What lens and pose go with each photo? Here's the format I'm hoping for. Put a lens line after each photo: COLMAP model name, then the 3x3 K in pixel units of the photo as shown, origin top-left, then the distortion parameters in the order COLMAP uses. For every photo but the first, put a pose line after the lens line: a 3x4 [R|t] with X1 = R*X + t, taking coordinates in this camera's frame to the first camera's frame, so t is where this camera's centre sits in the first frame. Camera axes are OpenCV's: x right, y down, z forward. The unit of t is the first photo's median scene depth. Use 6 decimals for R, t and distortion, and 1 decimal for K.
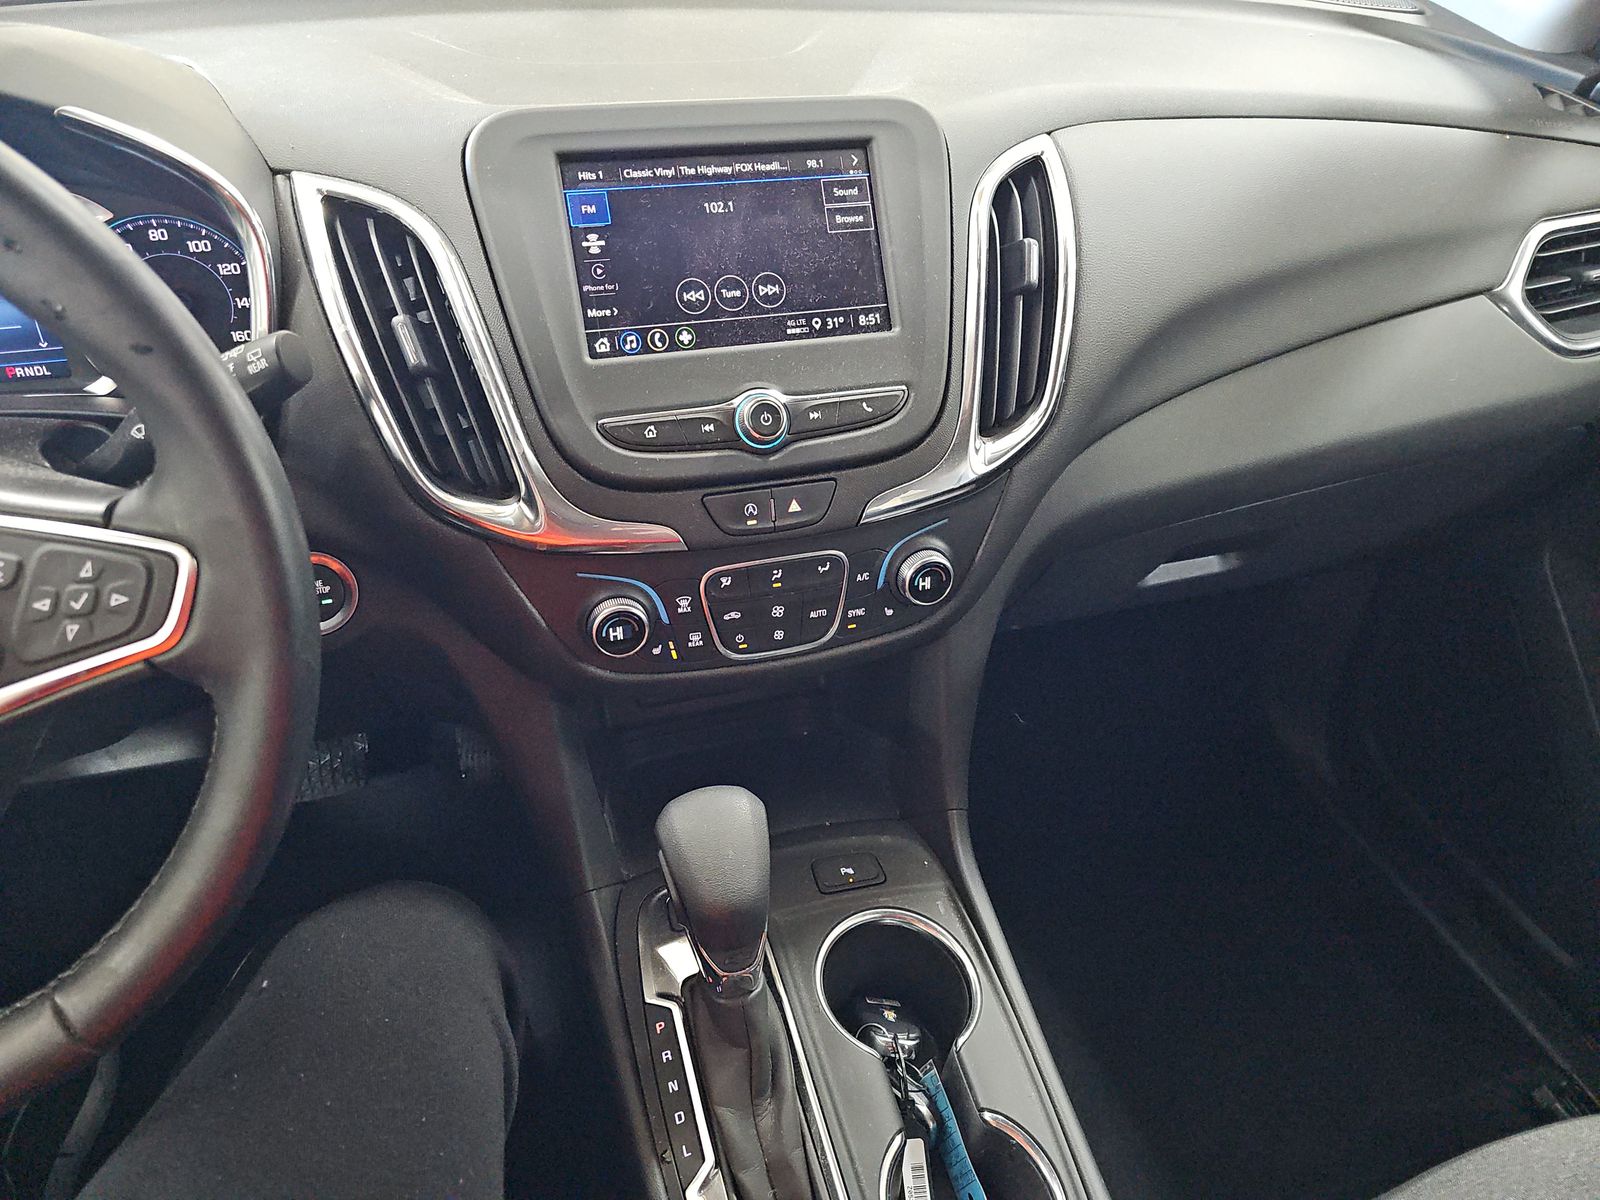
lens RADIAL K [[1050.6, 0, 782.5], [0, 1050.6, 606.0], [0, 0, 1]] dist [0.032231, -0.003059]
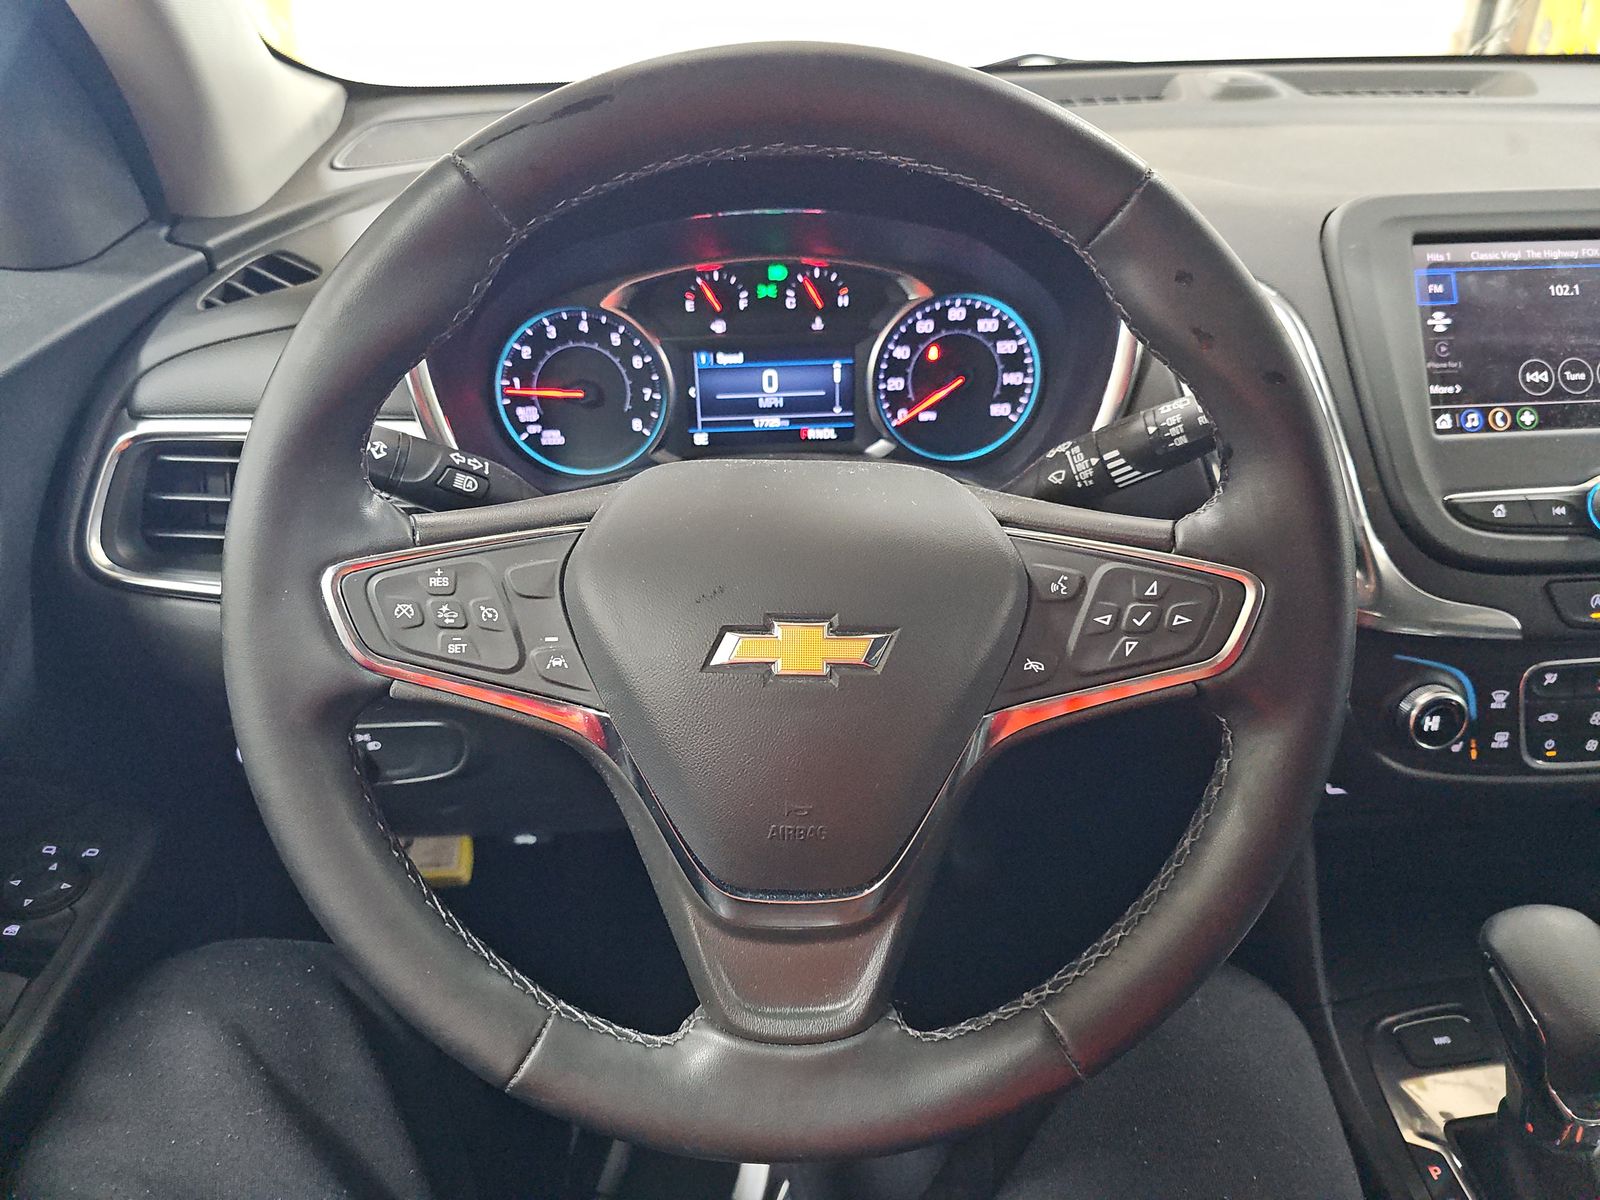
lens RADIAL K [[1083.8, 0, 781.1], [0, 1083.8, 594.9], [0, 0, 1]] dist [0.068861, -0.053346]
pose [[0.981216, 0.069547, -0.179939, -0.565933], [-0.095139, 0.985887, -0.137748, 0.105542], [0.167820, 0.152280, 0.973985, -0.065360]]
